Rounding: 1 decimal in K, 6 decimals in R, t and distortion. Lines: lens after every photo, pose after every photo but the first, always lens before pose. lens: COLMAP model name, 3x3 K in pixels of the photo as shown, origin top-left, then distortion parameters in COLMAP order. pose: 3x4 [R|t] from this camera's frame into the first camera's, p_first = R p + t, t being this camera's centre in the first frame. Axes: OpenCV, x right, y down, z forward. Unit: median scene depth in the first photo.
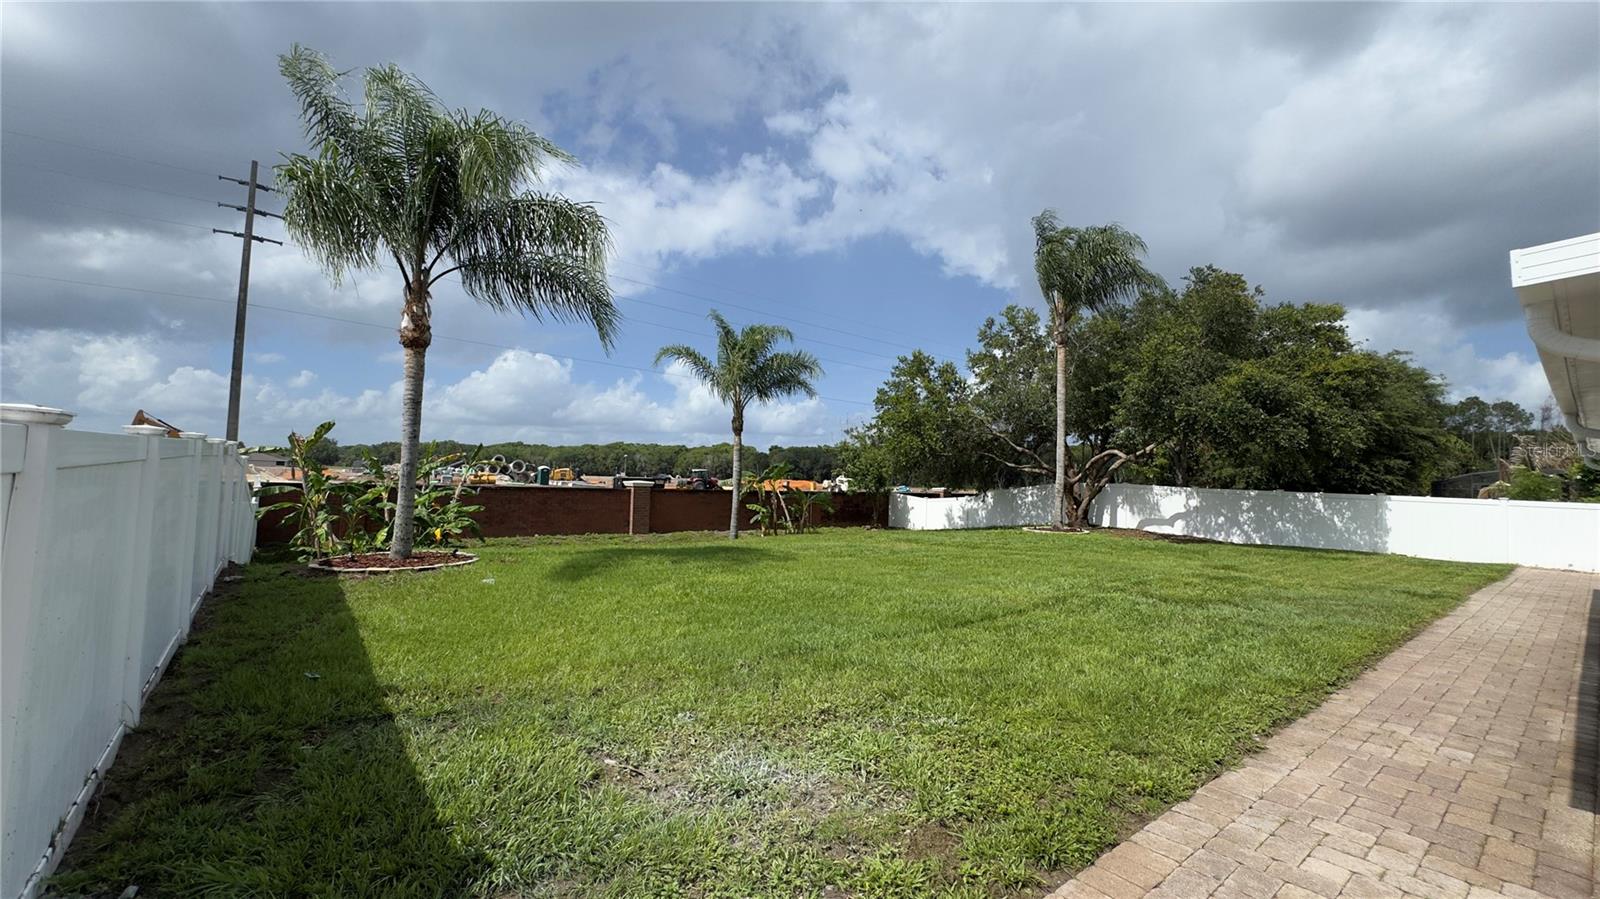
lens RADIAL K [[641.9, 0, 804.7], [0, 641.9, 450.0], [0, 0, 1]] dist [0.012431, -0.007130]
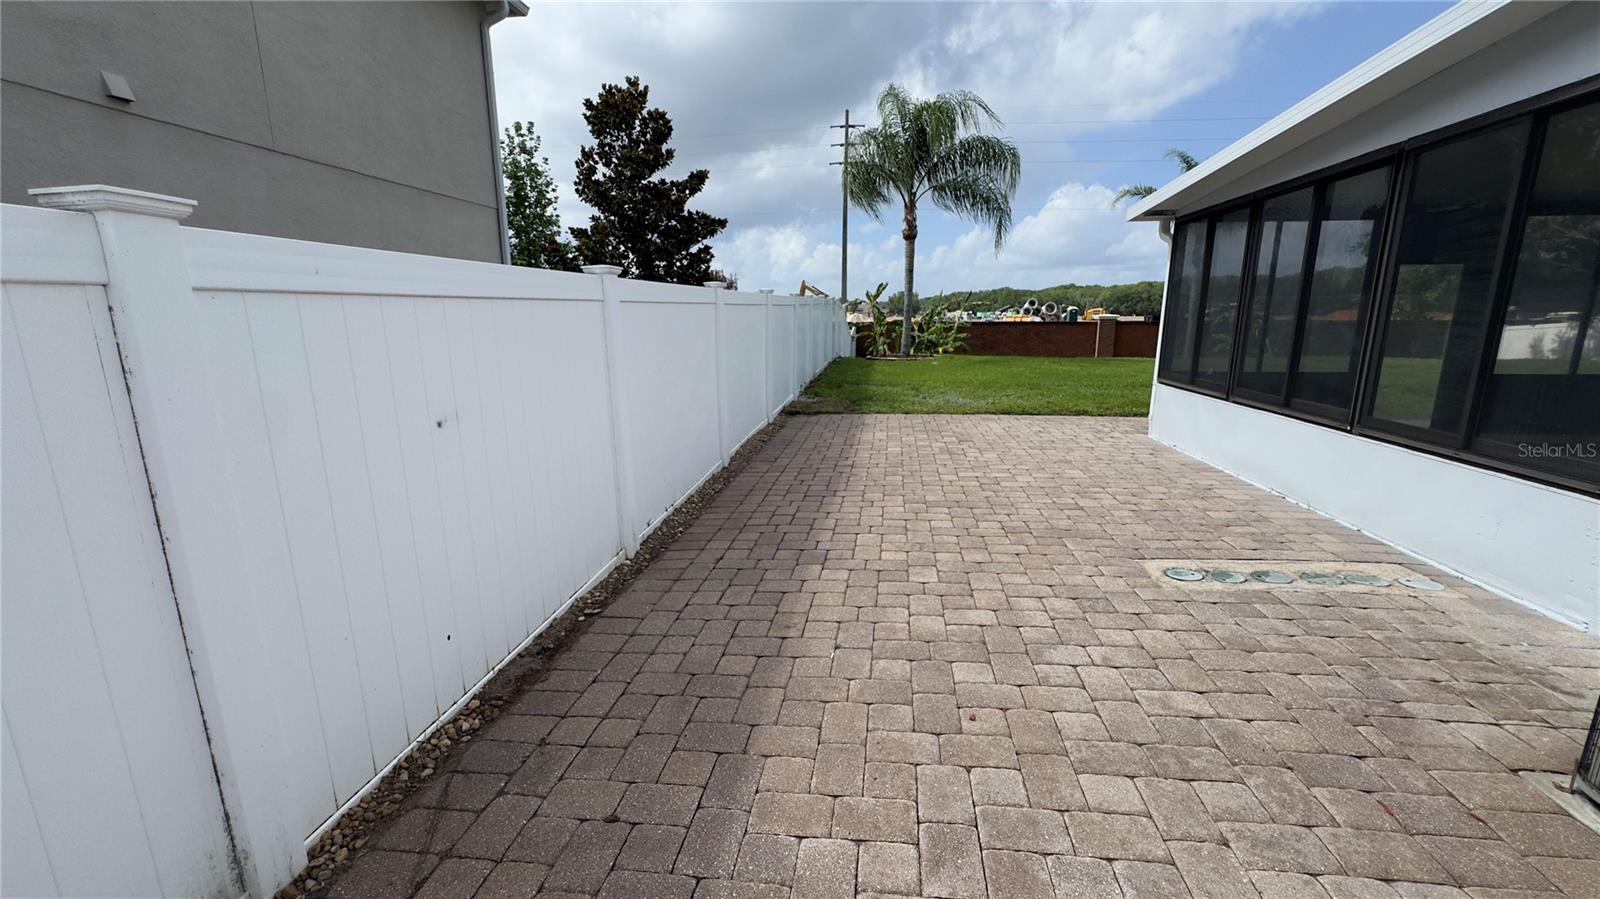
lens RADIAL K [[641.9, 0, 804.7], [0, 641.9, 450.0], [0, 0, 1]] dist [0.012431, -0.007130]
pose [[0.699136, 0.114851, -0.705703, 0.349364], [0.057359, 0.974823, 0.215475, 0.009312], [0.712684, -0.191125, 0.674947, -0.361900]]
